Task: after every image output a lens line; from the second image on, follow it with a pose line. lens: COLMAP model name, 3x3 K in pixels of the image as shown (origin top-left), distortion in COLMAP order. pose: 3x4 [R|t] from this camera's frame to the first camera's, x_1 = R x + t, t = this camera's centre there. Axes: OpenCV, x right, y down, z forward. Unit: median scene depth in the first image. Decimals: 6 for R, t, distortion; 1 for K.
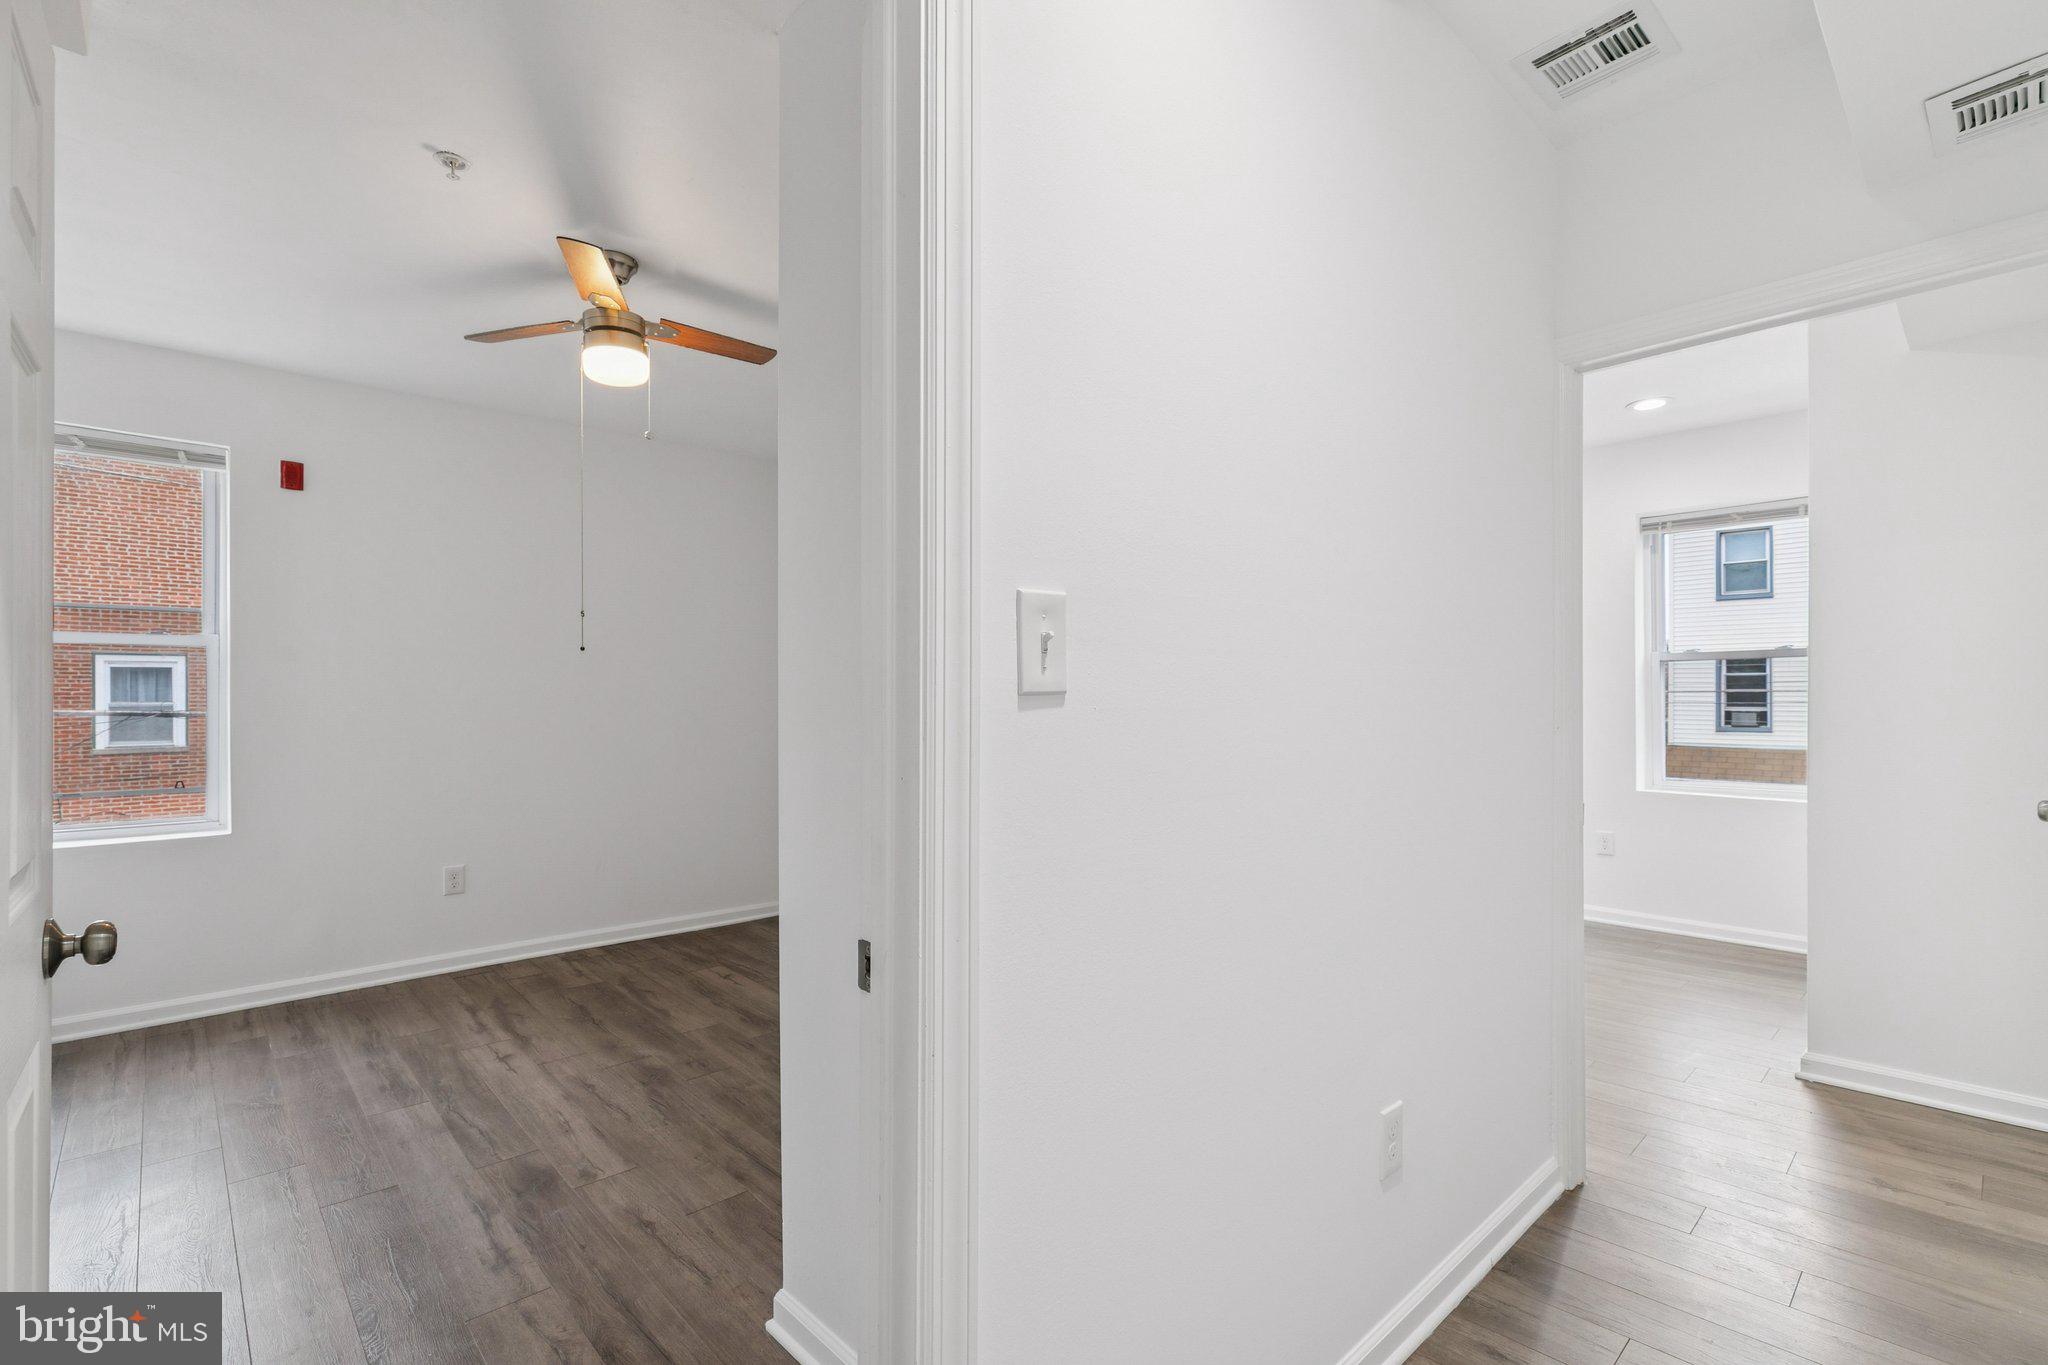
lens RADIAL K [[924.5, 0, 1012.4], [0, 924.5, 691.6], [0, 0, 1]] dist [0.005766, -0.001163]
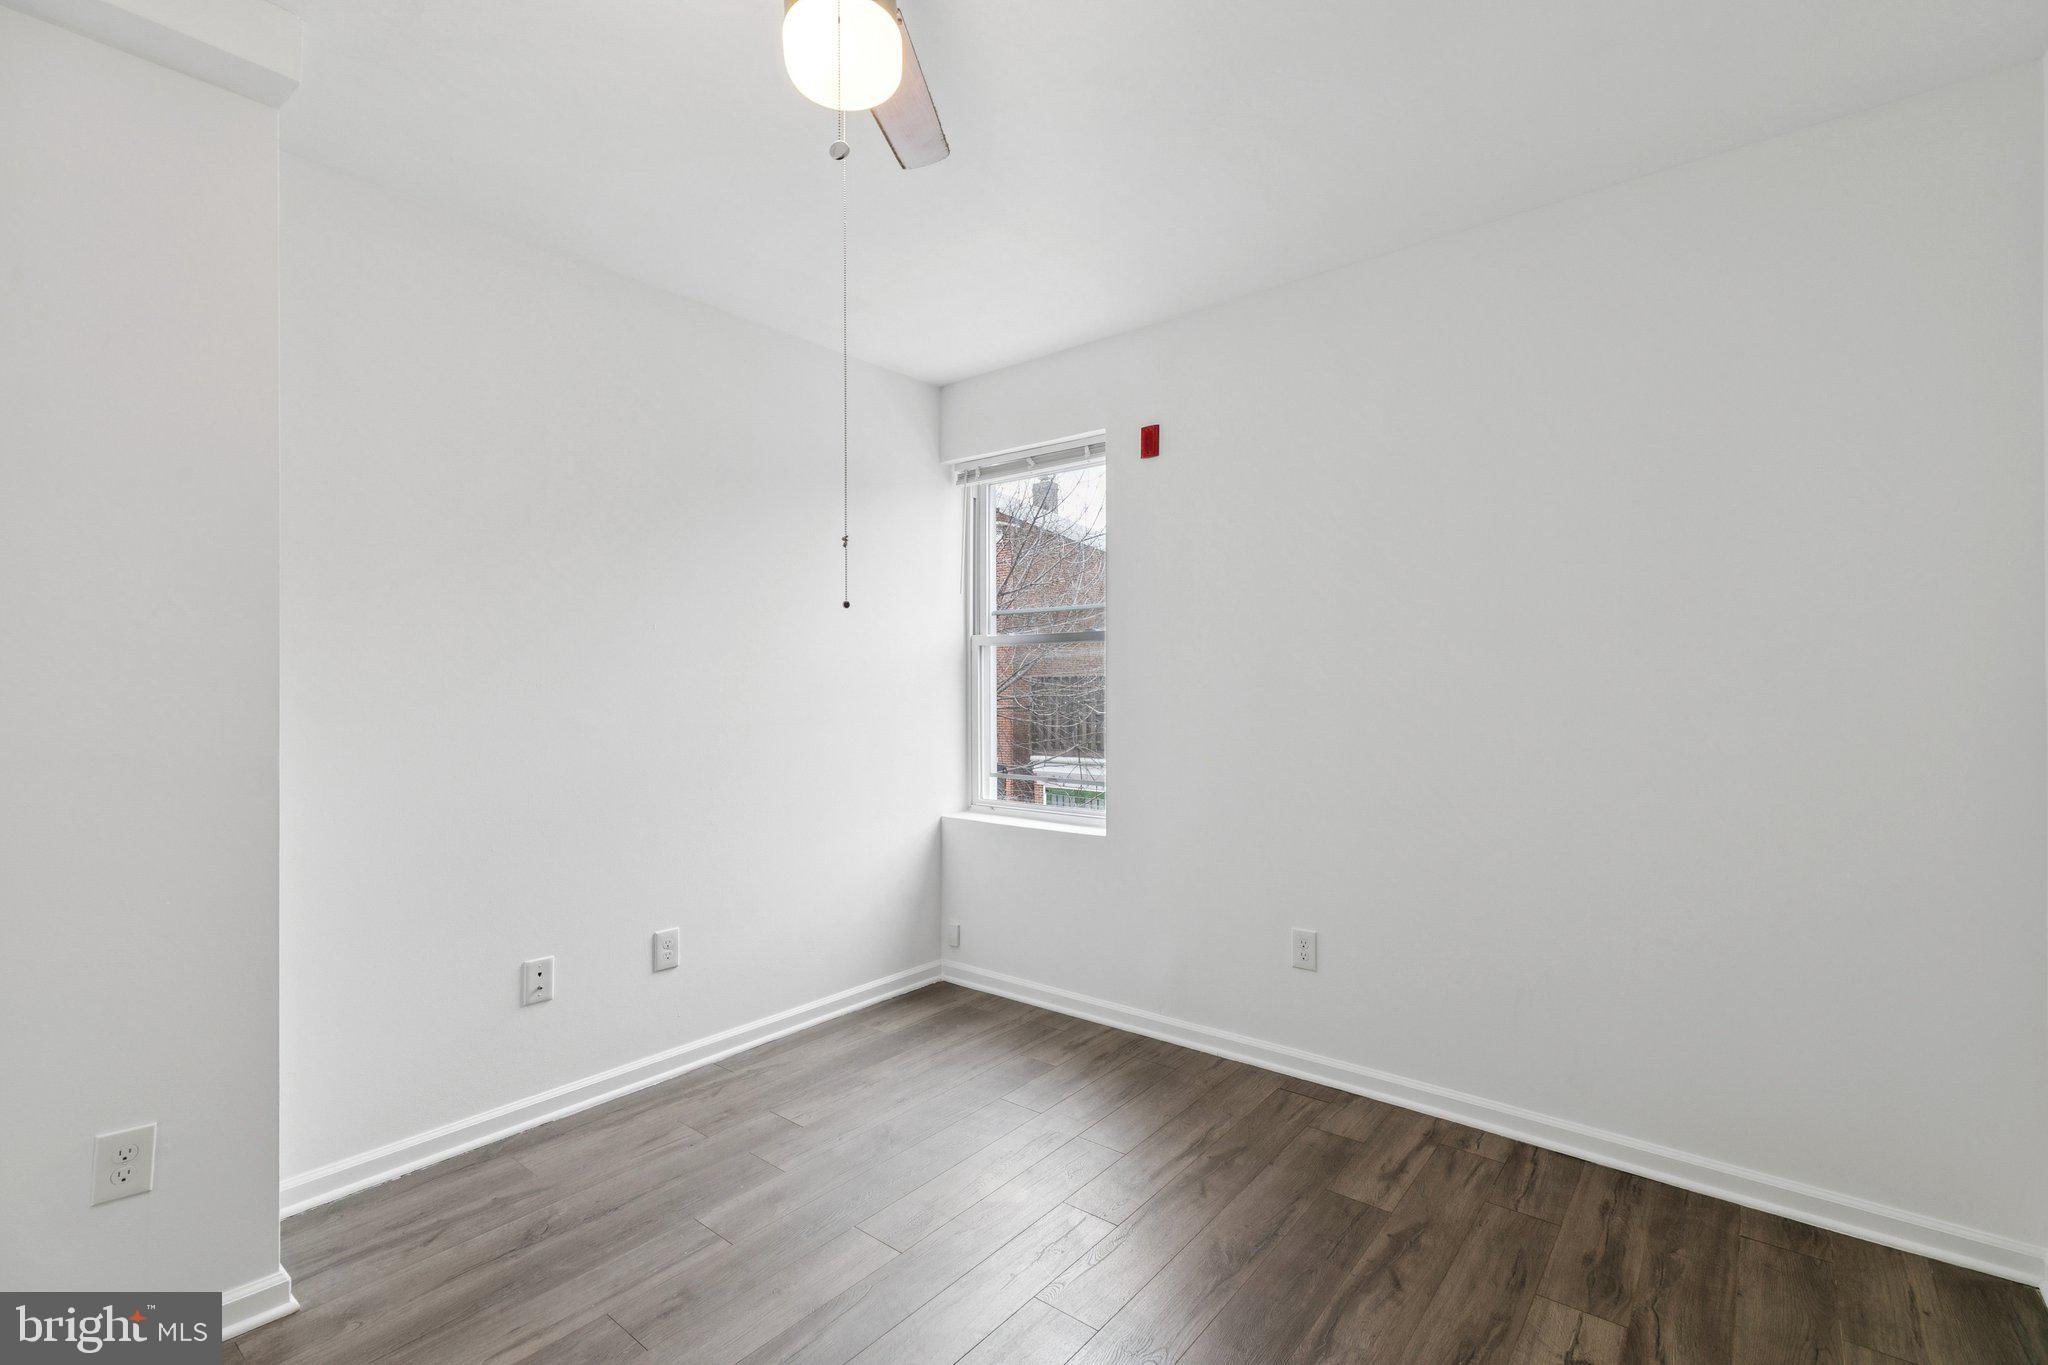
lens RADIAL K [[924.5, 0, 1021.7], [0, 924.5, 685.7], [0, 0, 1]] dist [0.005766, -0.001163]
pose [[0.133256, 0.002868, -0.991077, 0.073988], [0.014787, 0.999879, 0.004881, -0.005919], [0.990971, -0.015306, 0.133198, 0.698640]]
